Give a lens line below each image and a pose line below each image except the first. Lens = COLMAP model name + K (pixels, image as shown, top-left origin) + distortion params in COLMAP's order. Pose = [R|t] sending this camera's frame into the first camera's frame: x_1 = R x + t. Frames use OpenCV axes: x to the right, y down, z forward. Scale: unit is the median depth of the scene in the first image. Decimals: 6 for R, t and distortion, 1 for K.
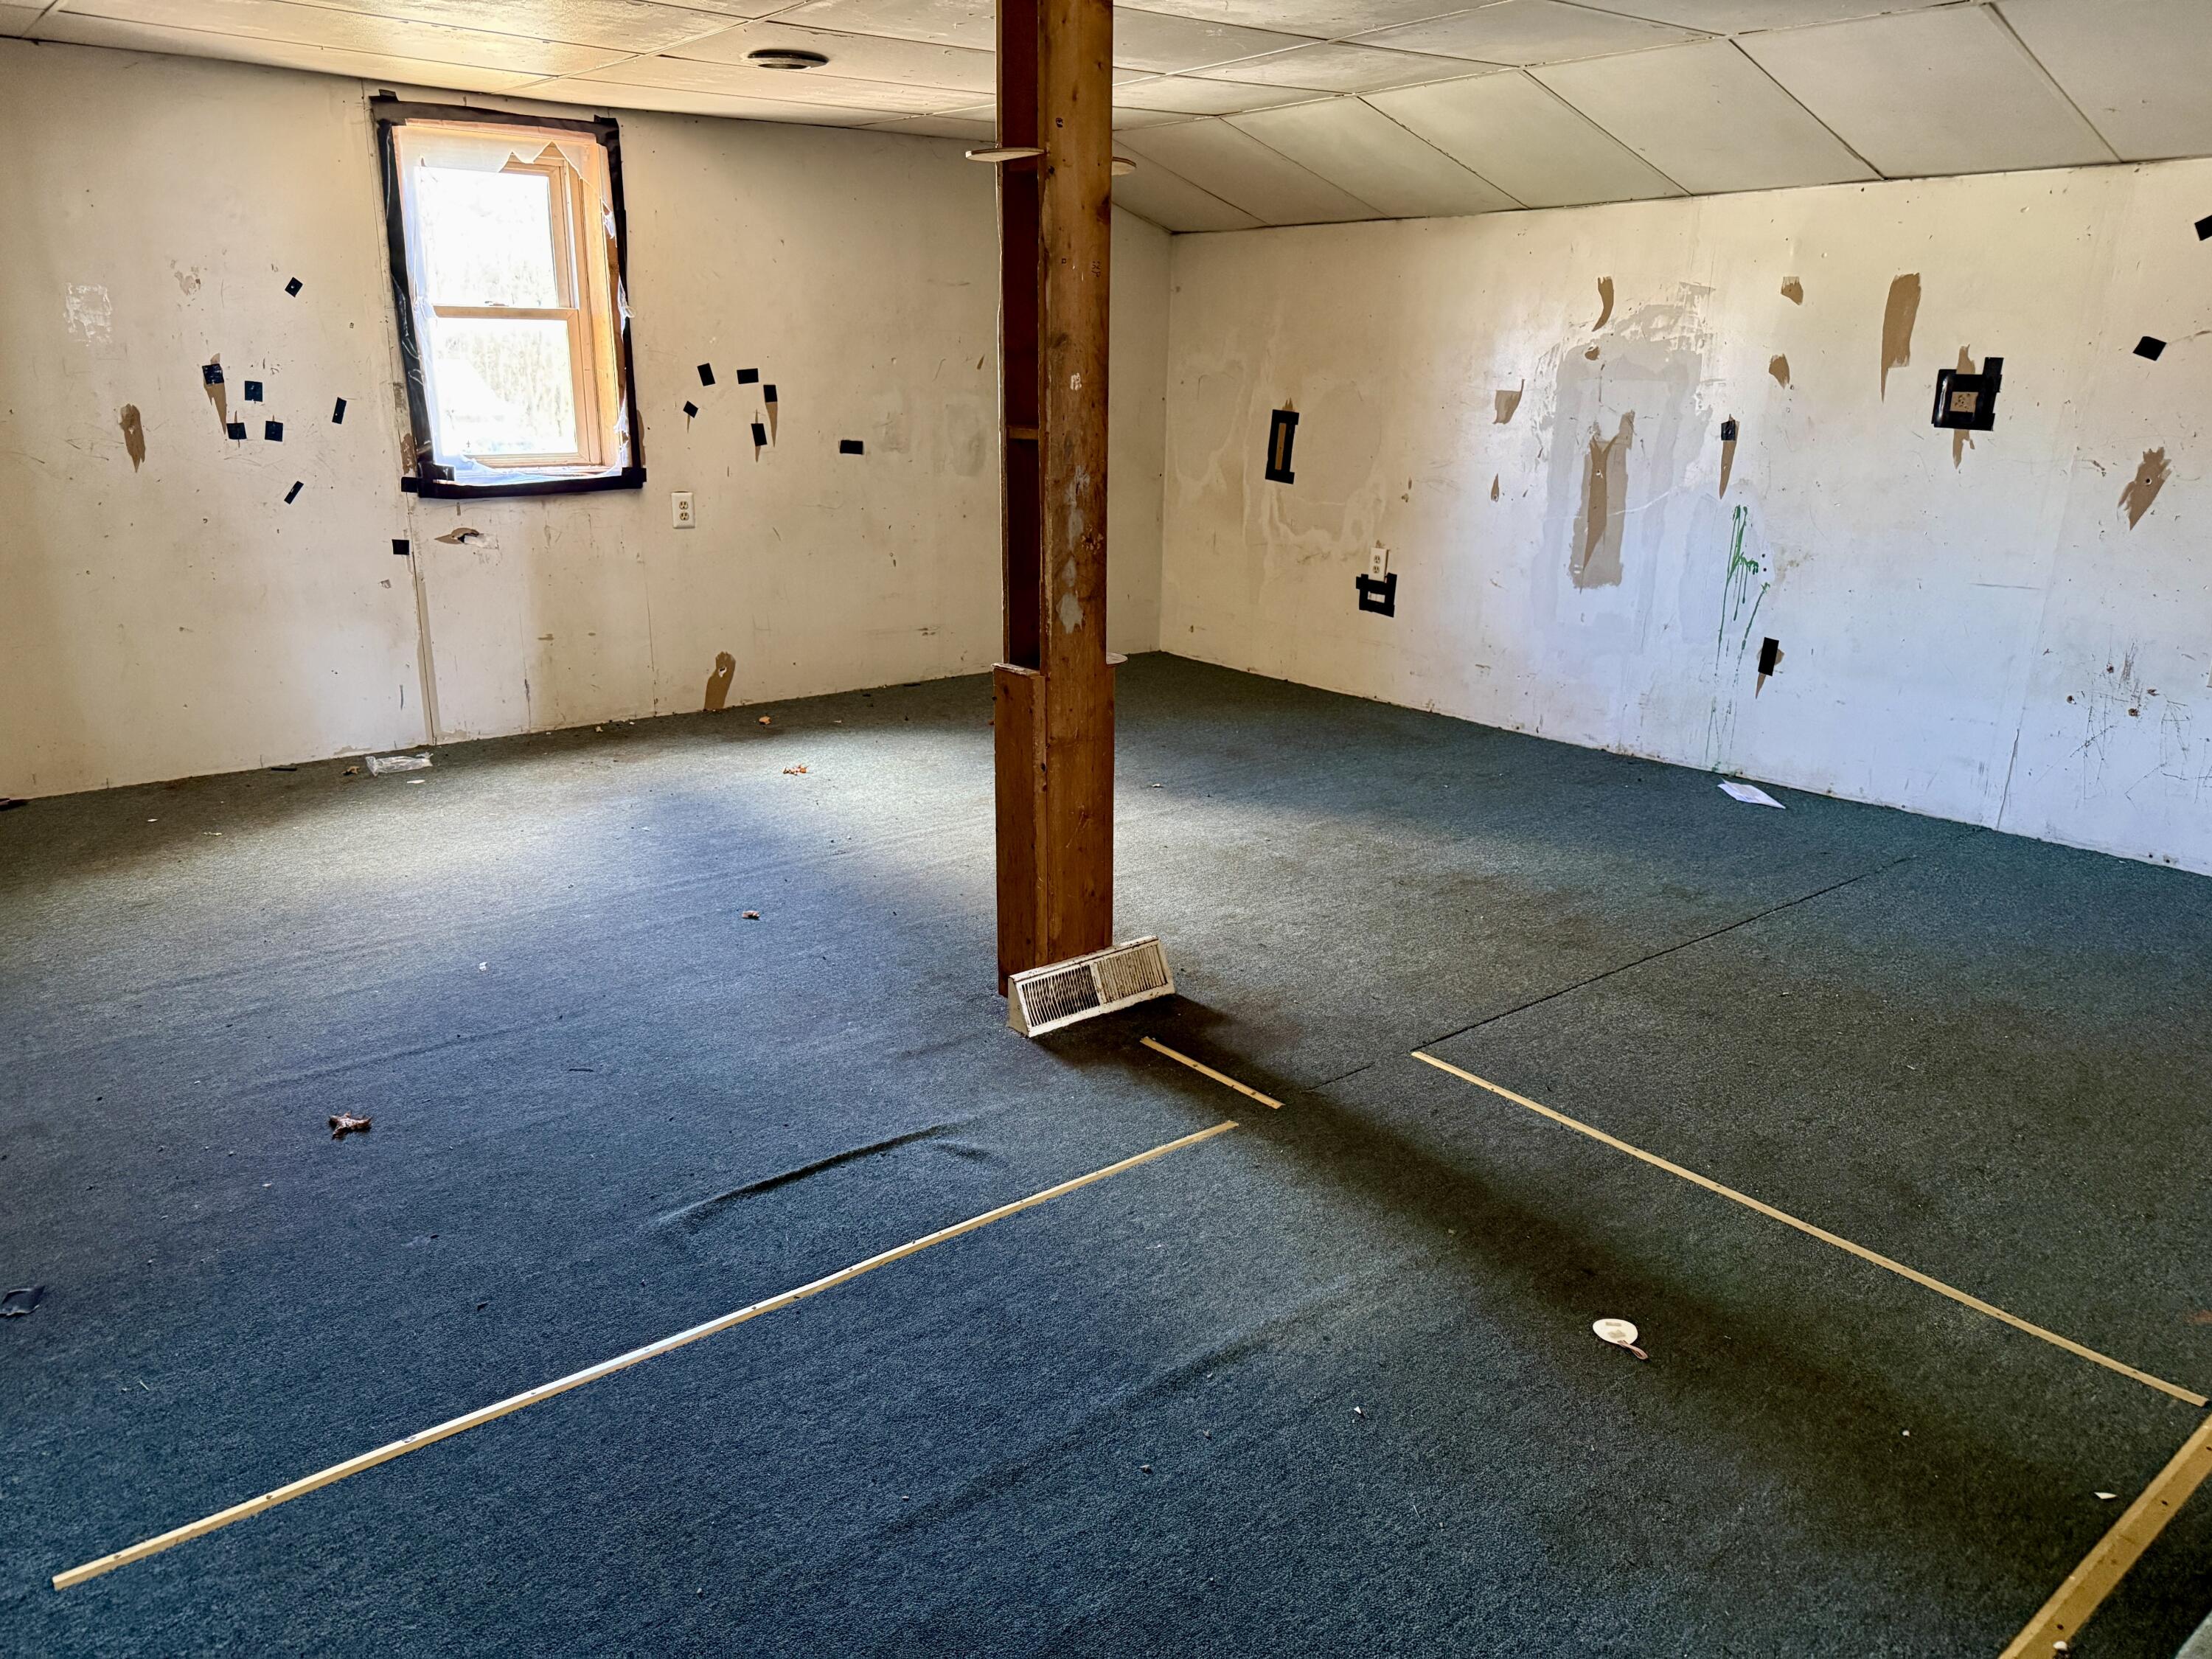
lens RADIAL K [[1586.0, 0, 1106.0], [0, 1586.0, 829.5], [0, 0, 1]] dist [0.002464, -0.003016]
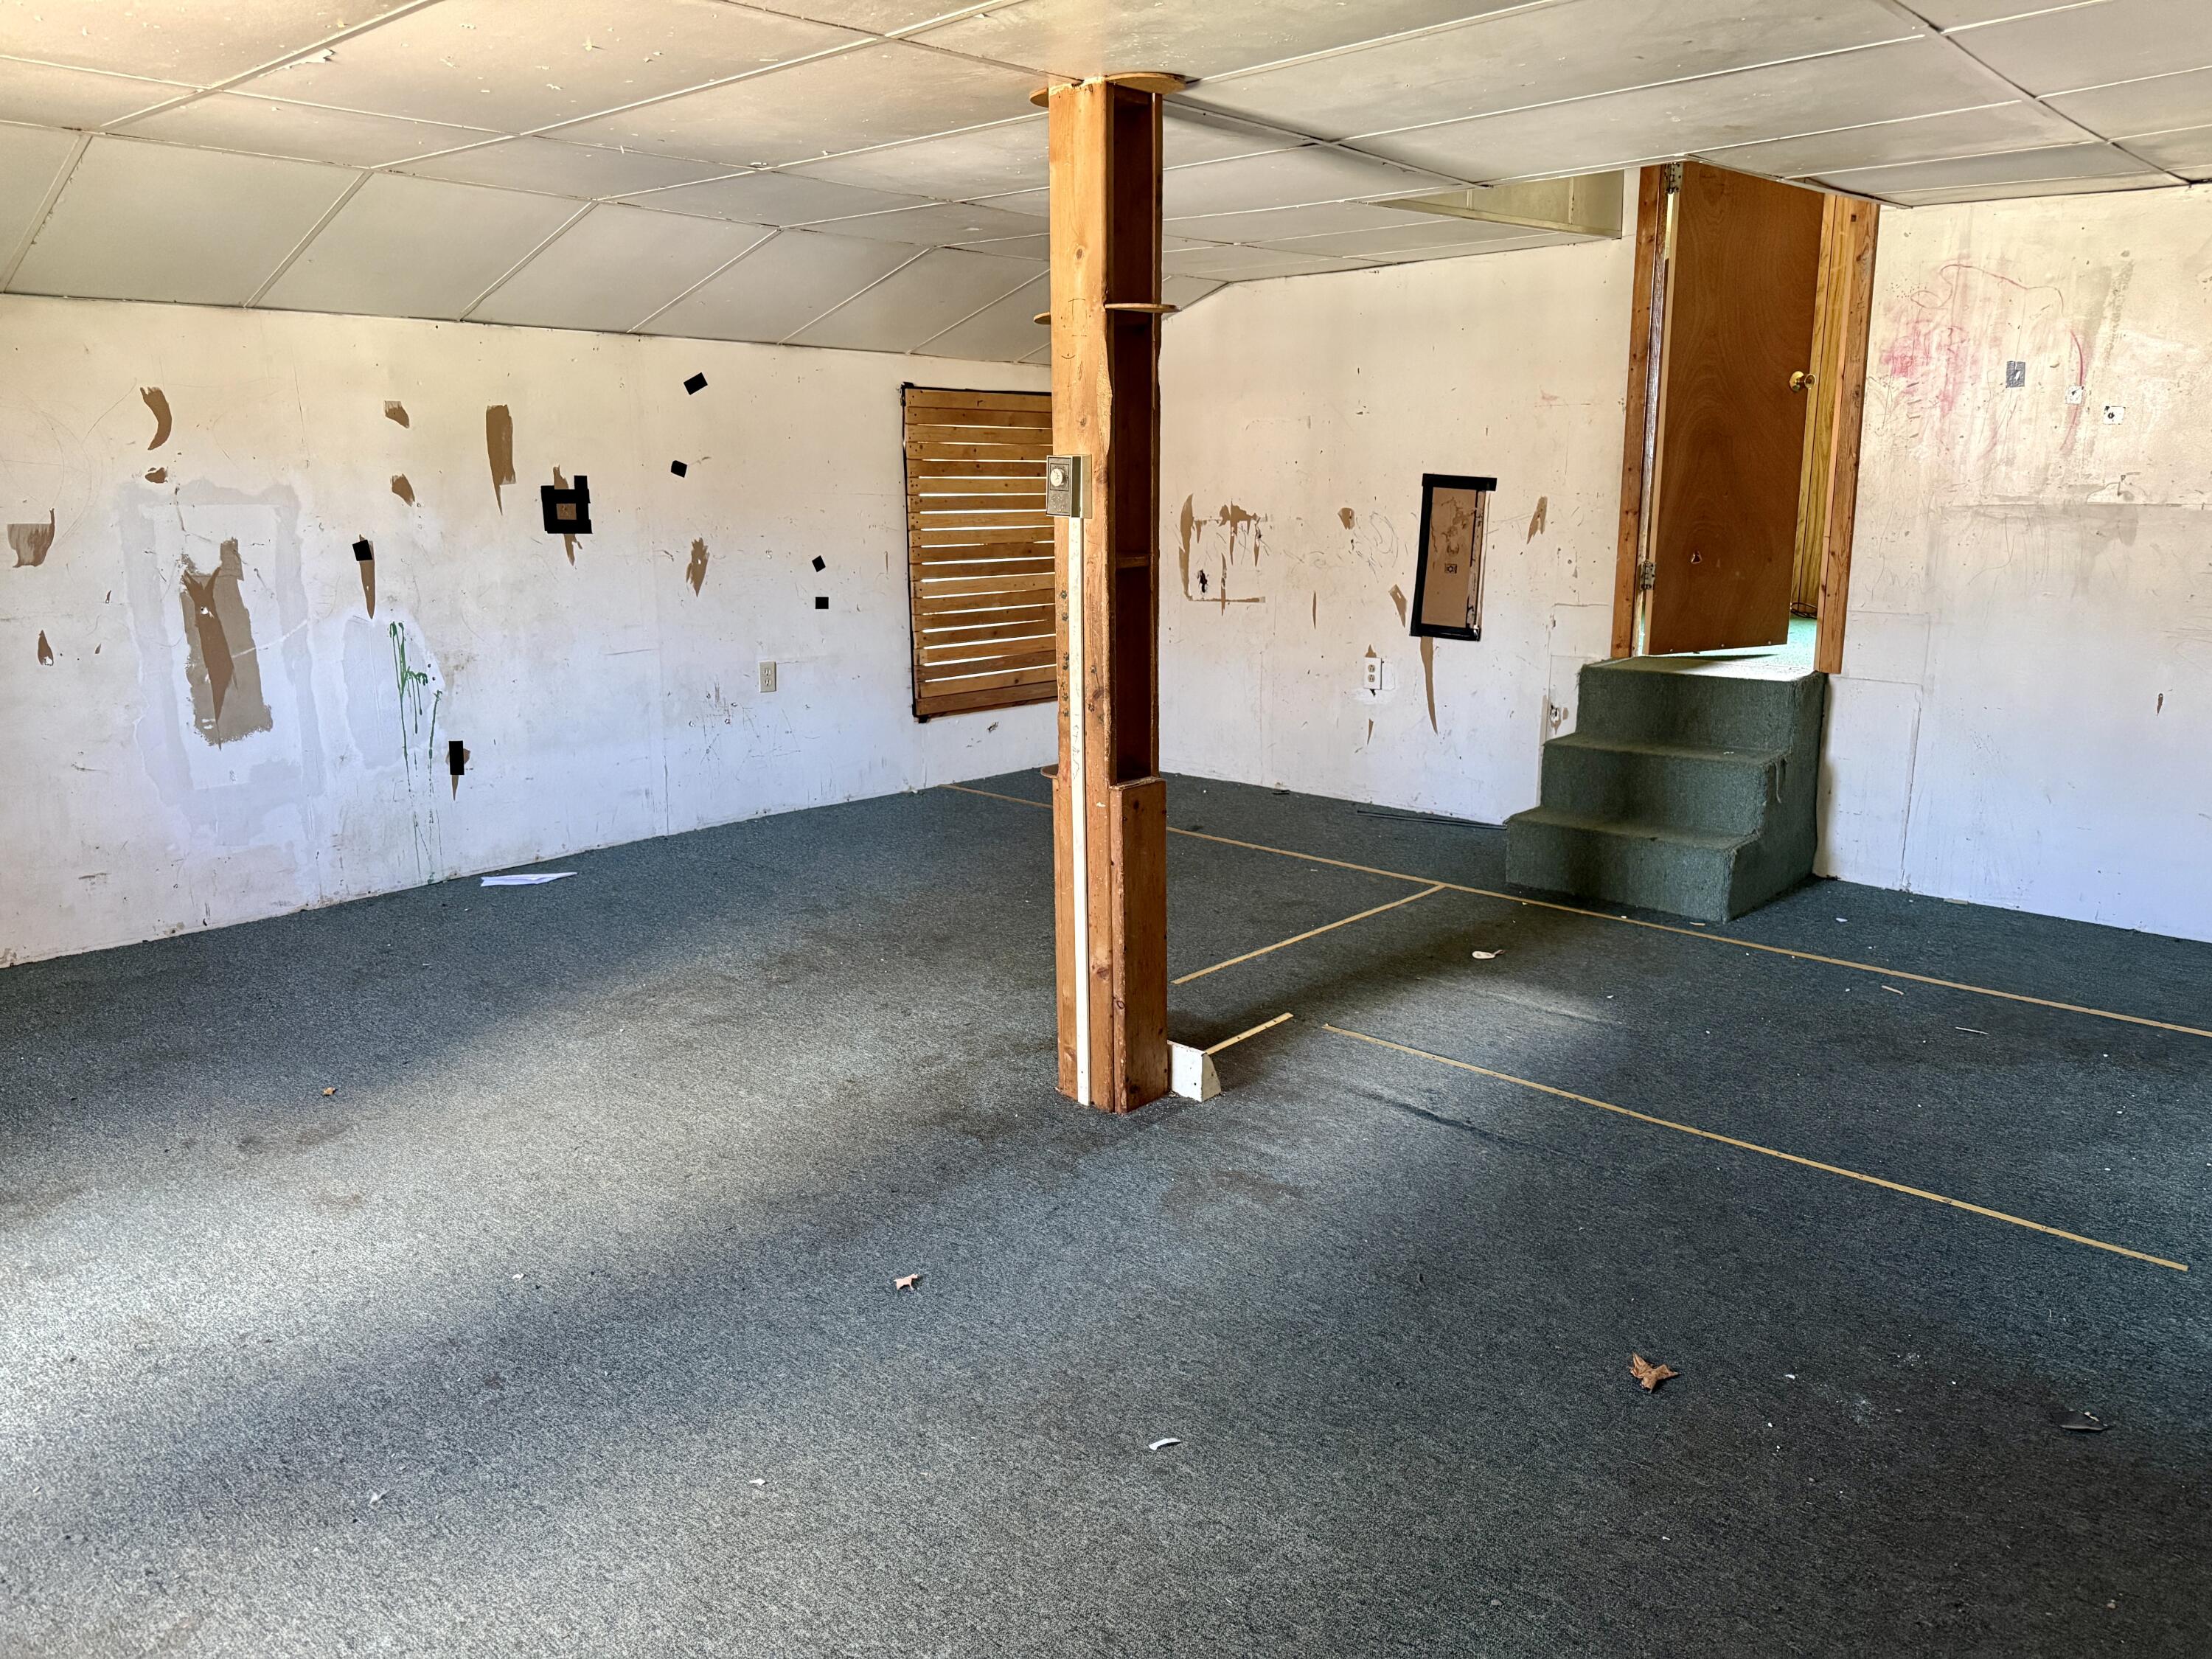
lens RADIAL K [[1545.6, 0, 1106.0], [0, 1545.6, 829.5], [0, 0, 1]] dist [0.075141, -0.117861]
pose [[-0.141246, -0.230829, 0.962688, -0.672614], [0.284548, 0.921936, 0.262807, -0.223224], [-0.948199, 0.311051, -0.064538, 0.703032]]
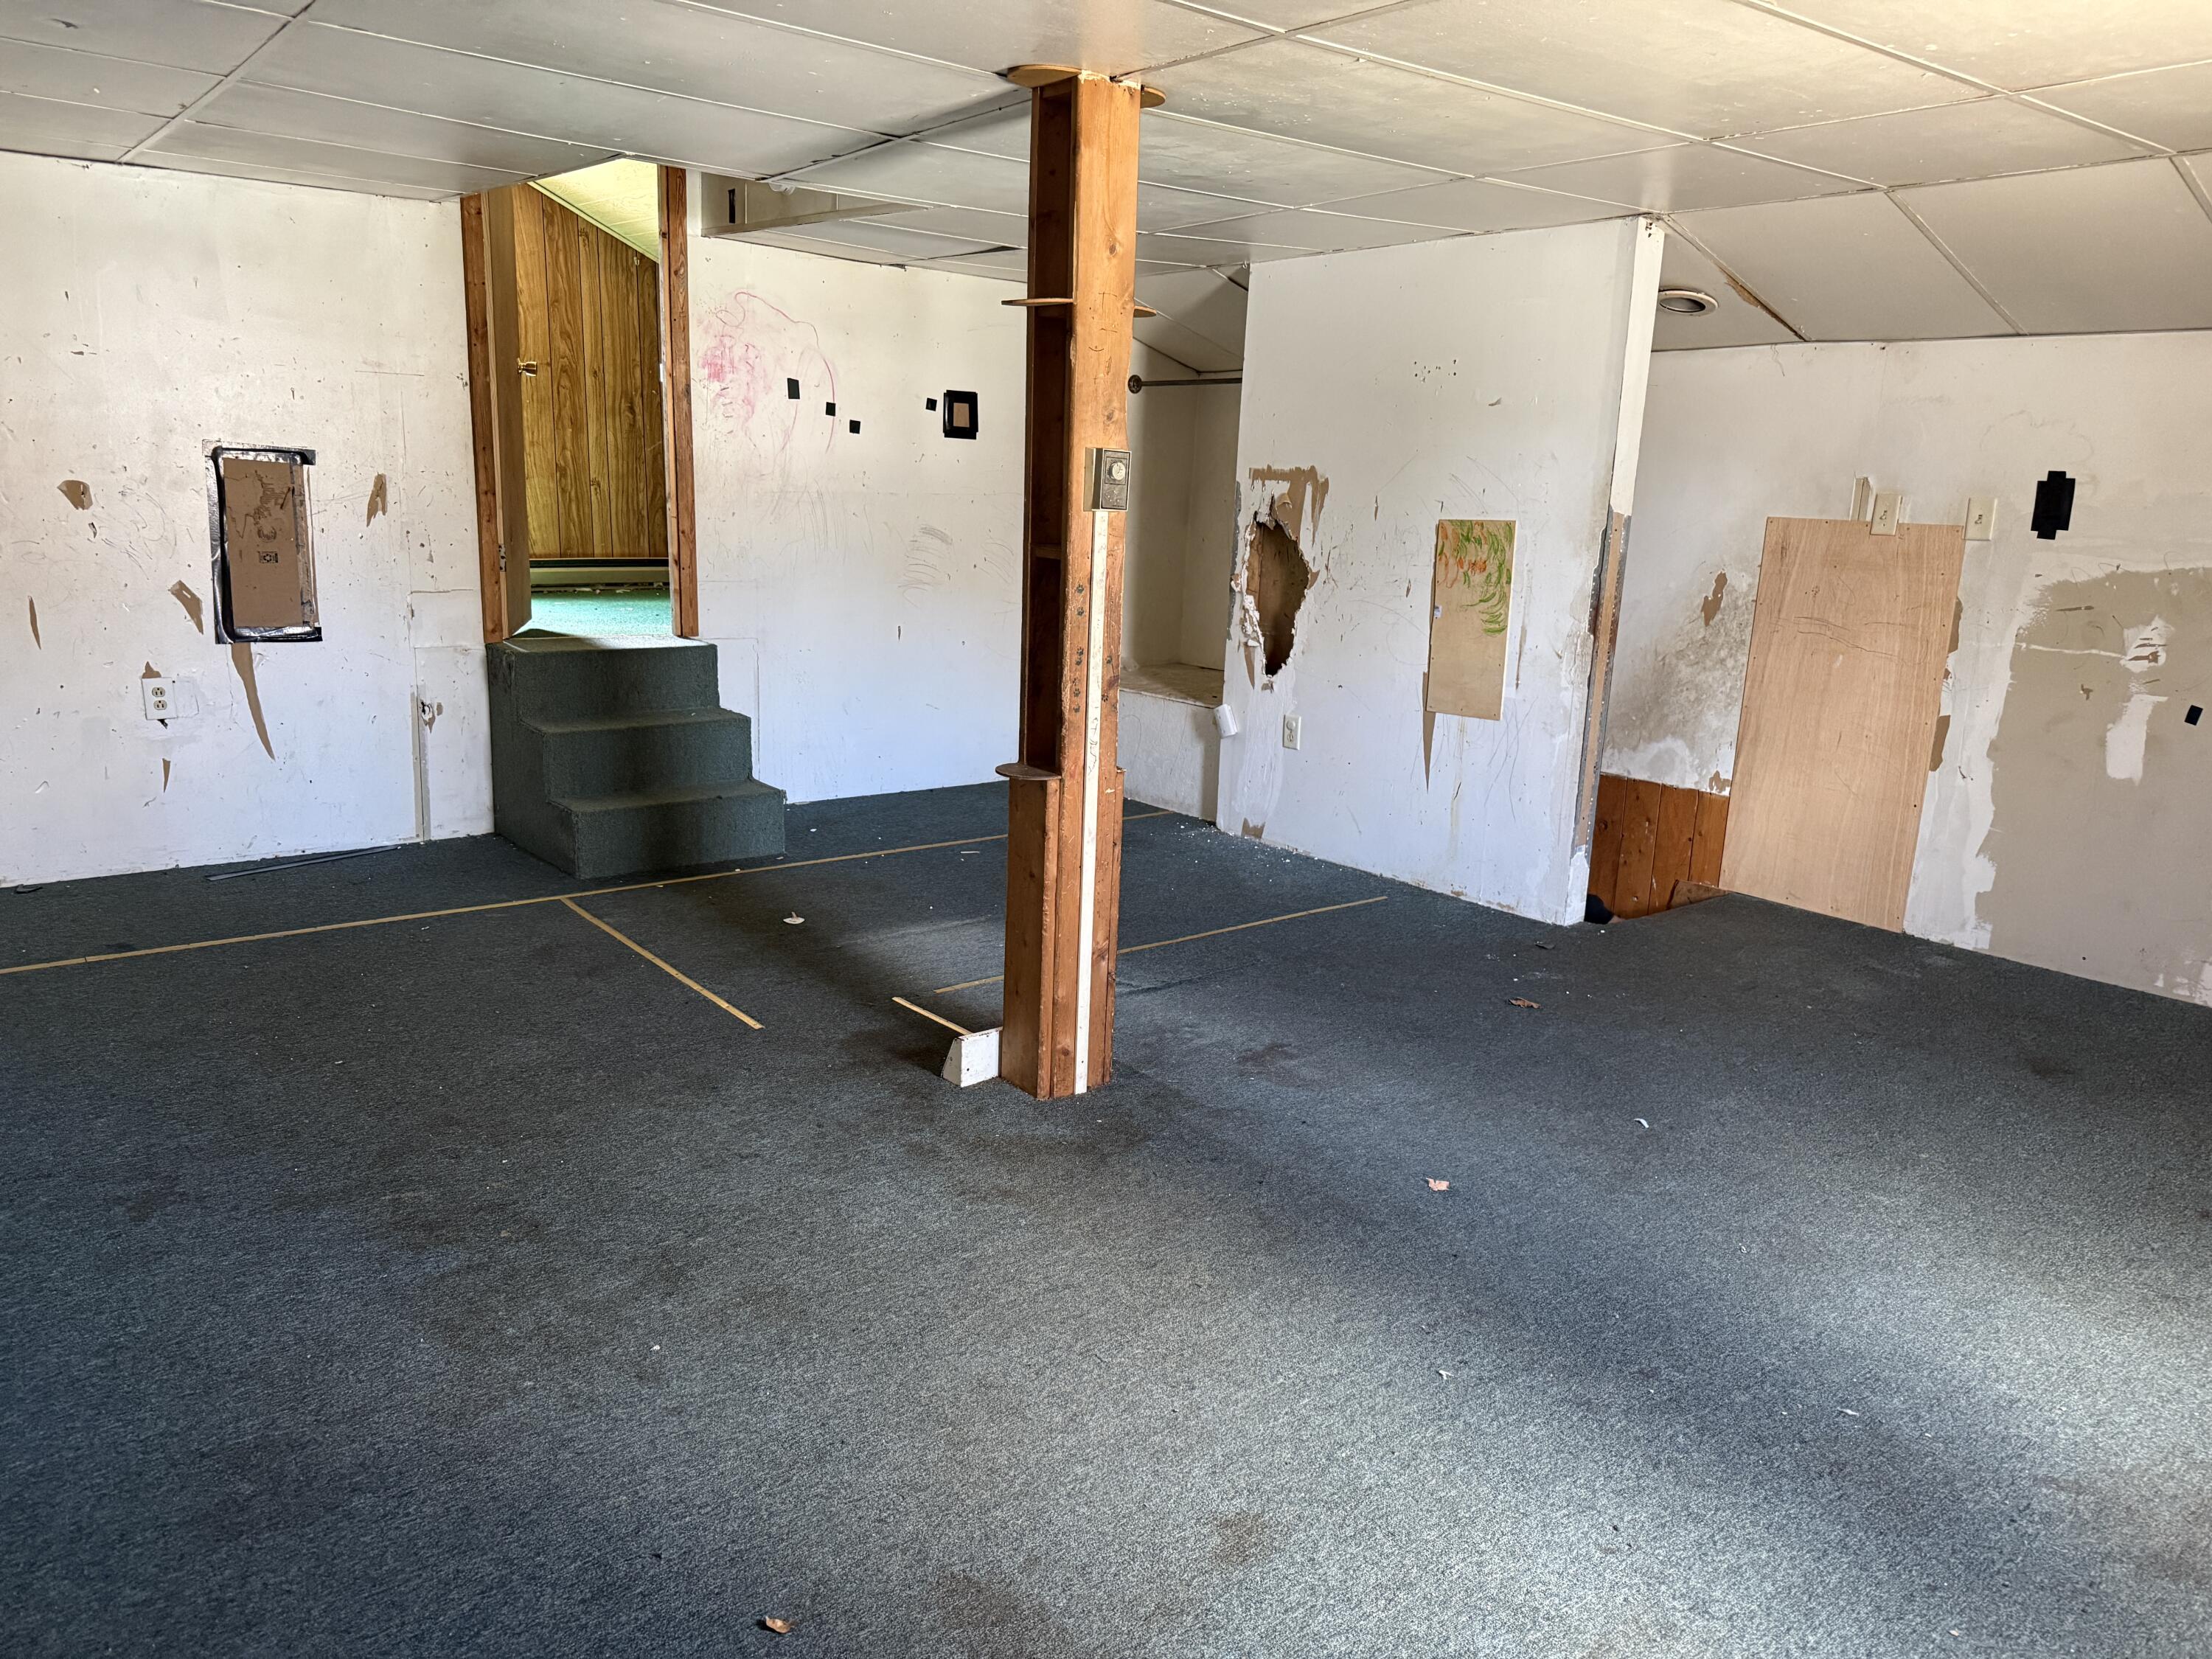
lens RADIAL K [[1549.0, 0, 1106.0], [0, 1549.0, 829.5], [0, 0, 1]] dist [0.066076, -0.064872]
pose [[-0.999019, -0.044210, 0.002362, -0.042262], [-0.037391, 0.871101, 0.489678, -0.376497], [-0.023706, 0.489109, -0.871900, 1.255577]]
